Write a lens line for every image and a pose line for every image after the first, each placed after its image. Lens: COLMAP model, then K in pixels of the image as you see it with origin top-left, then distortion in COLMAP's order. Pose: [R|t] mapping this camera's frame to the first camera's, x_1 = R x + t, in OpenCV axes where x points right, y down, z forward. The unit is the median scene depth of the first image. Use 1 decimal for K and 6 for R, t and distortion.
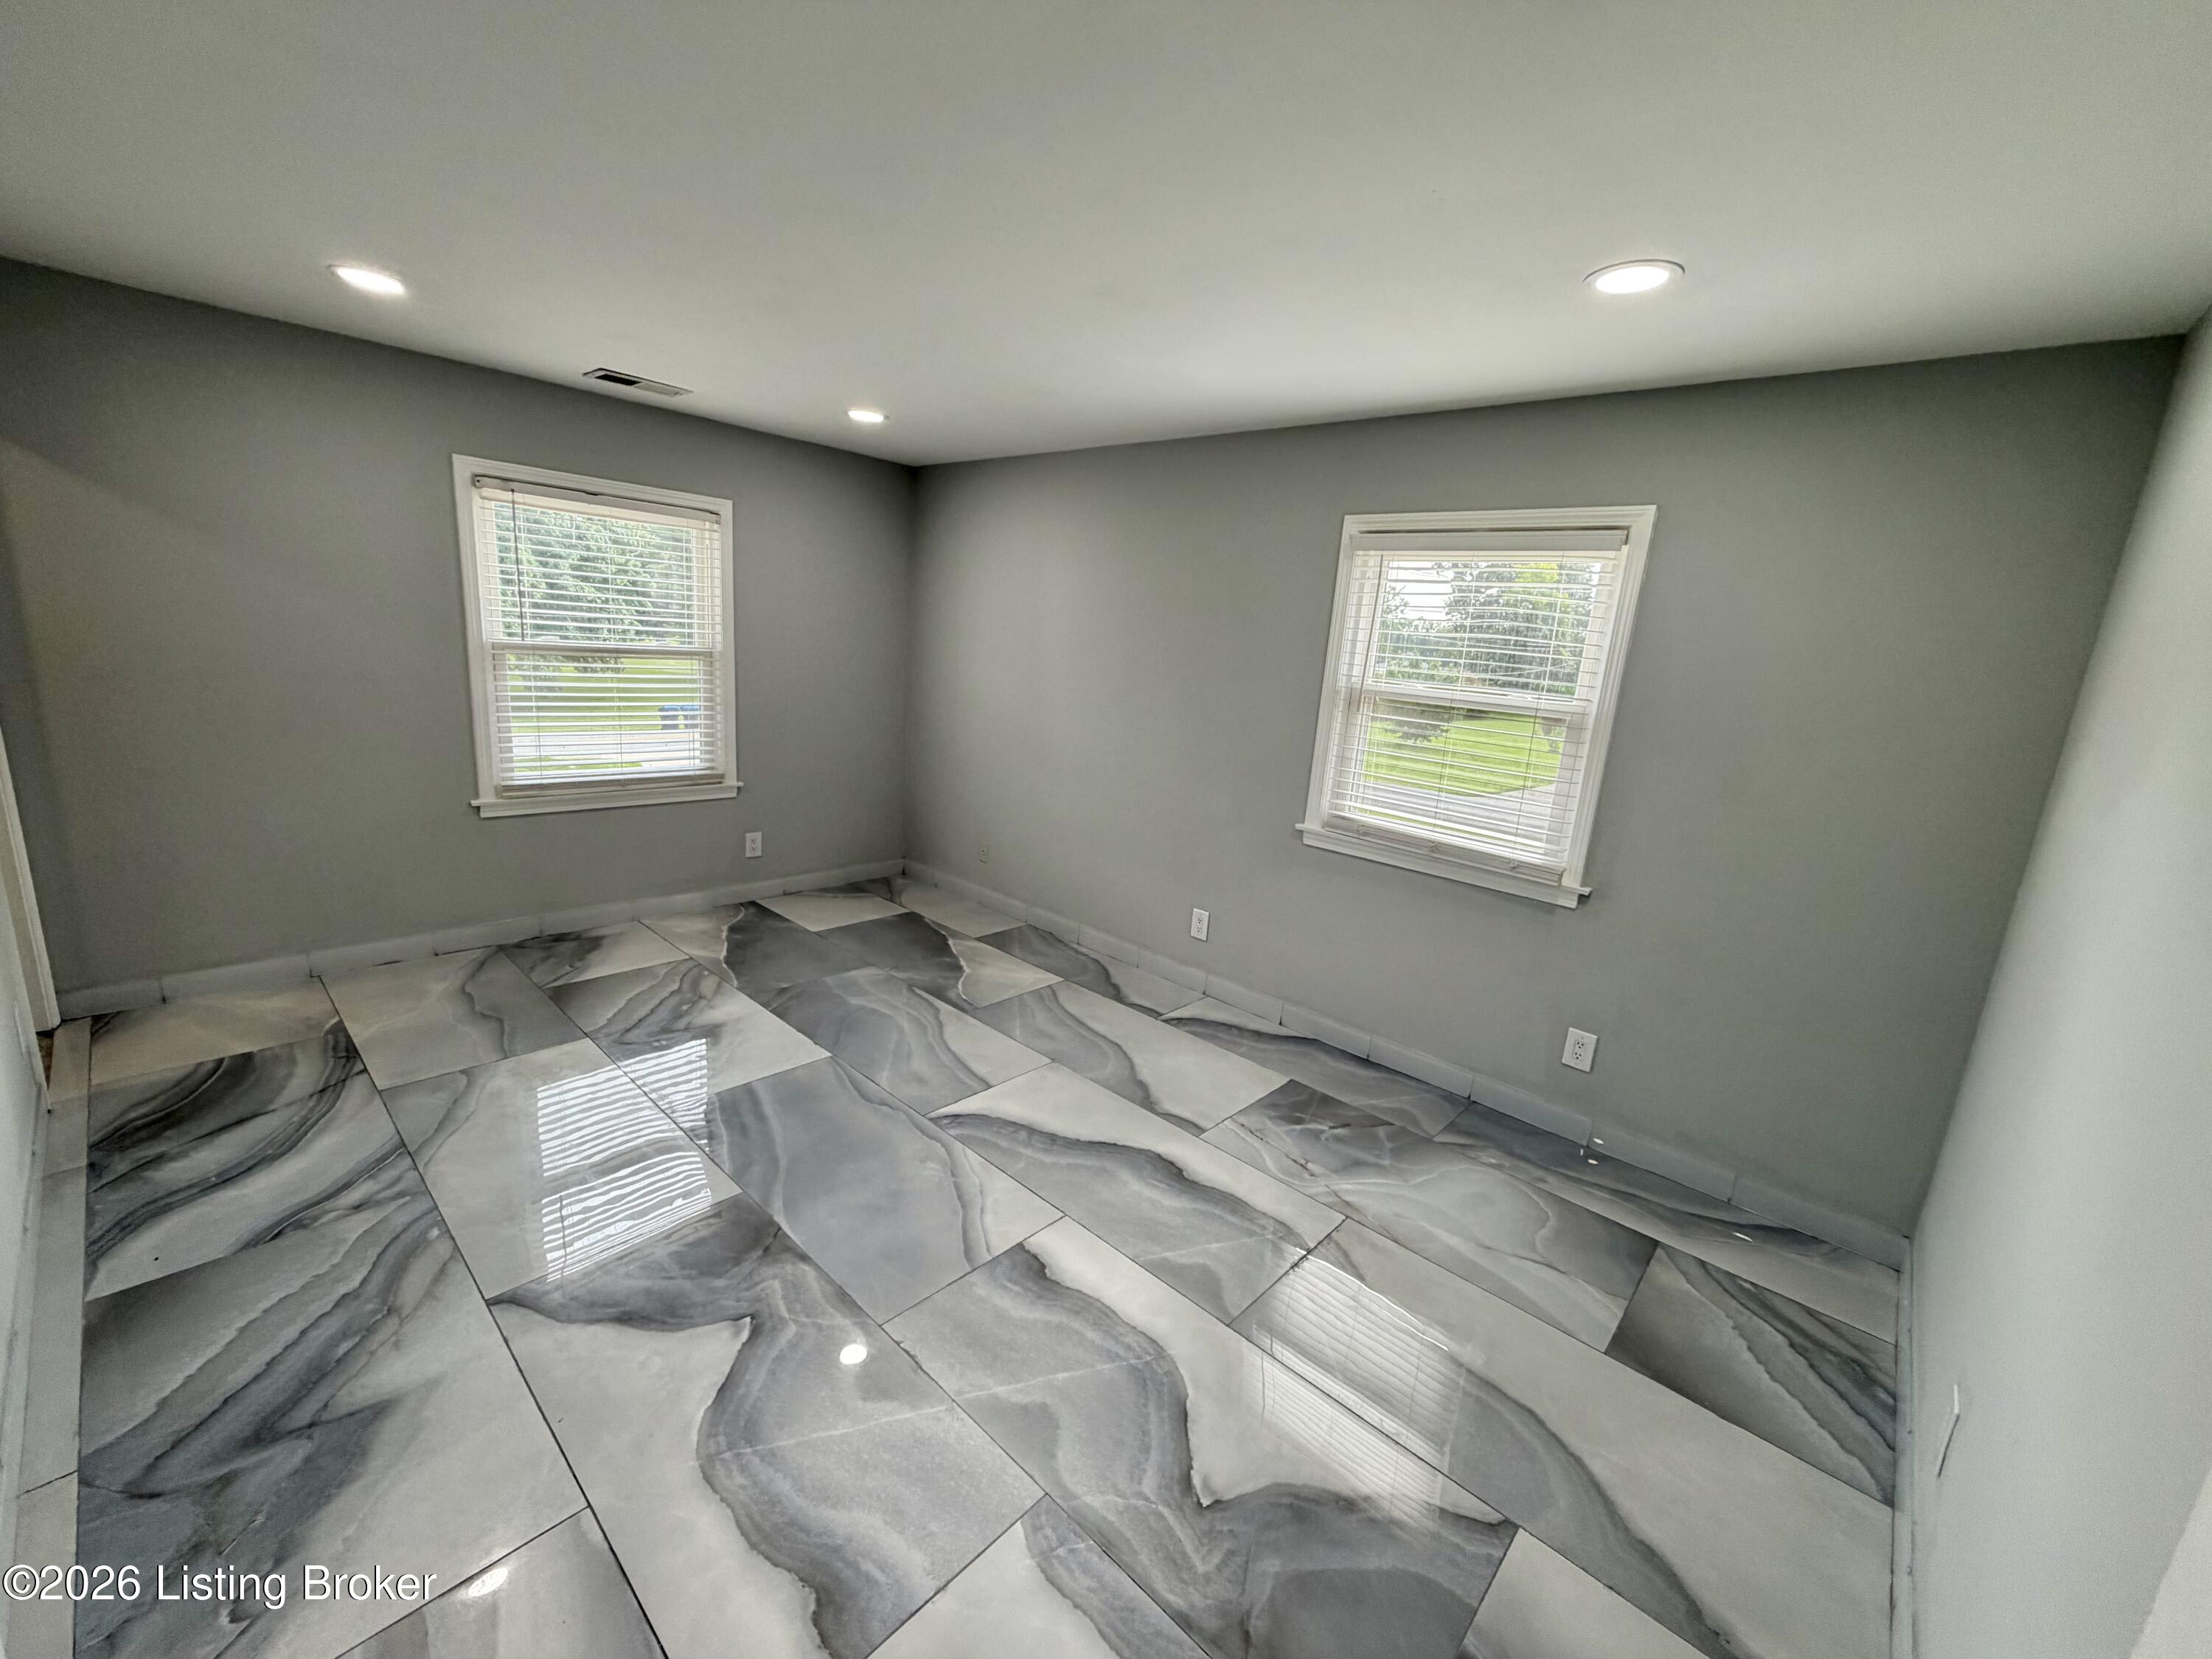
lens RADIAL K [[883.6, 0, 1101.2], [0, 883.6, 823.1], [0, 0, 1]] dist [0.001021, -0.000180]
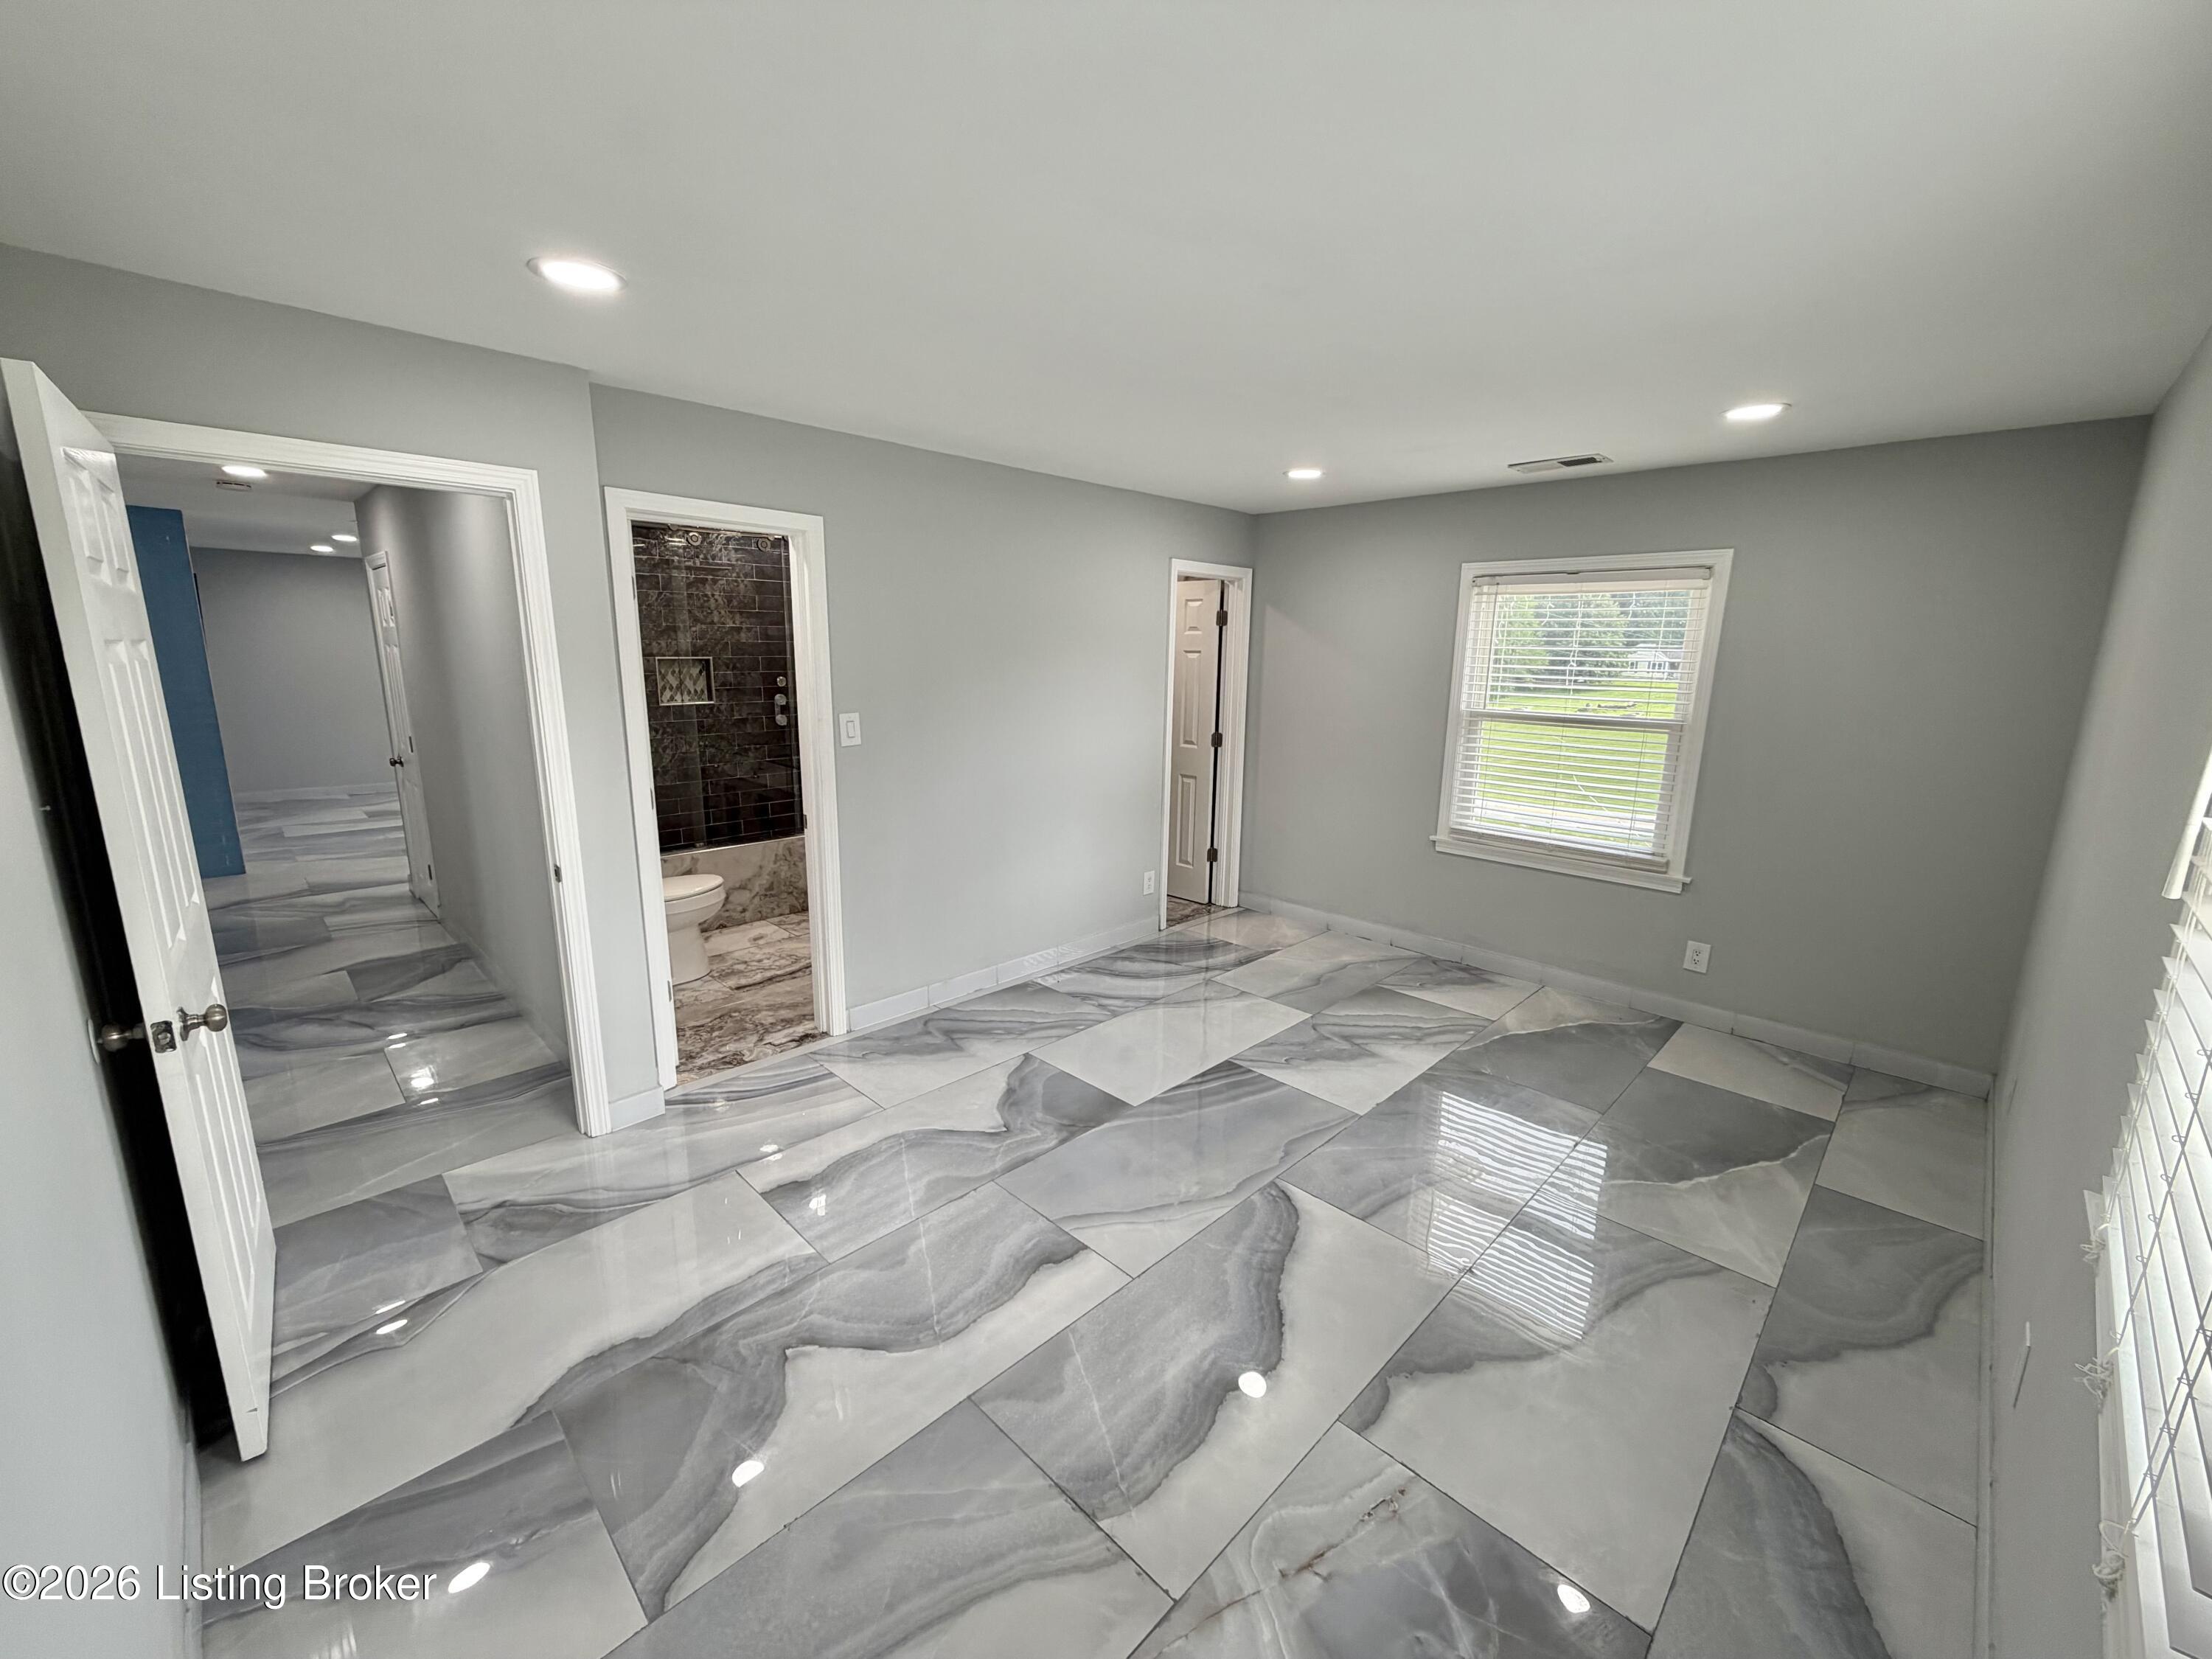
lens RADIAL K [[883.6, 0, 1101.2], [0, 883.6, 823.1], [0, 0, 1]] dist [0.001021, -0.000180]
pose [[-0.033590, 0.119991, -0.992207, 0.696009], [-0.227354, 0.965821, 0.124497, -0.116964], [0.973233, 0.229764, -0.005162, 0.701153]]
